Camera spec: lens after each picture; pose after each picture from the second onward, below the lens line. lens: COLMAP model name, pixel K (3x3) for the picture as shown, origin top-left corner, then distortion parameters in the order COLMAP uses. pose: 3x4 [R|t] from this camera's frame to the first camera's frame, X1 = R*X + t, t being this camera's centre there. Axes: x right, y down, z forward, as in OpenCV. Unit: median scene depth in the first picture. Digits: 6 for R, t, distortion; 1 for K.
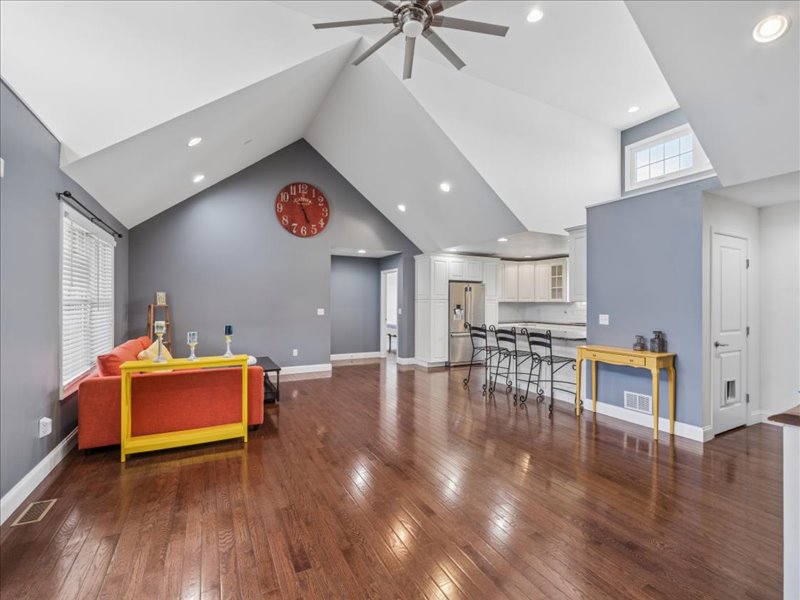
lens RADIAL K [[363.1, 0, 400.4], [0, 363.1, 297.2], [0, 0, 1]] dist [-0.001088, -0.000136]
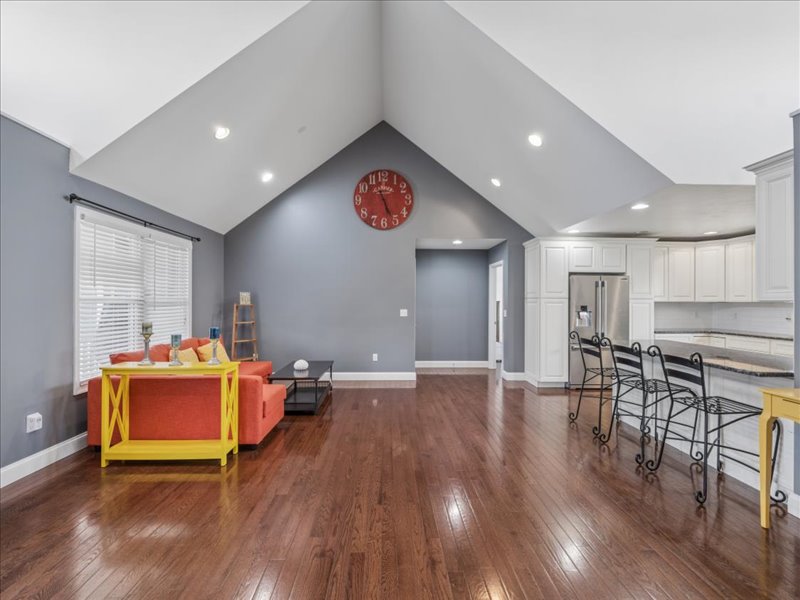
lens RADIAL K [[363.1, 0, 400.4], [0, 363.1, 297.2], [0, 0, 1]] dist [-0.001088, -0.000136]
pose [[0.902958, -0.005165, -0.429698, 0.154475], [0.004913, 0.999986, -0.001696, 0.003628], [0.429701, -0.000579, 0.902971, 0.200375]]
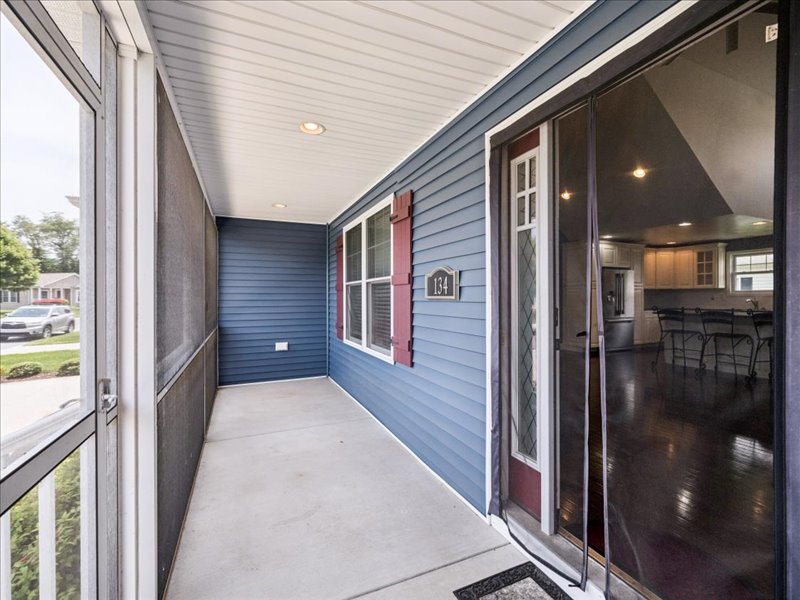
lens RADIAL K [[363.1, 0, 400.4], [0, 363.1, 297.2], [0, 0, 1]] dist [-0.001088, -0.000136]
pose [[0.997231, -0.005717, -0.074151, -0.385403], [0.006654, 0.999901, 0.012399, 0.023153], [0.074072, -0.012858, 0.997170, -0.055897]]
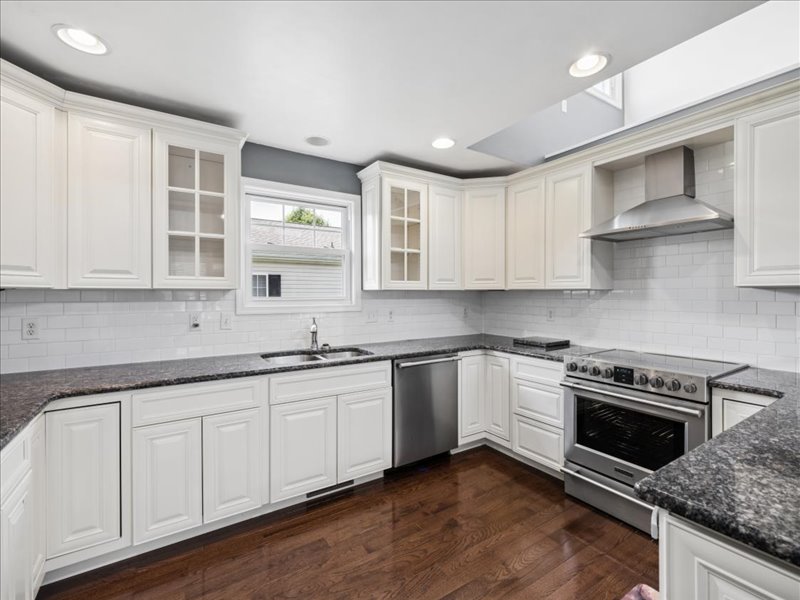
lens RADIAL K [[363.1, 0, 400.4], [0, 363.1, 297.2], [0, 0, 1]] dist [-0.001088, -0.000136]
pose [[-0.091075, -0.013942, 0.995746, 0.186139], [-0.011569, 0.999849, 0.012941, 0.016696], [-0.995777, -0.010341, -0.091223, 1.047709]]
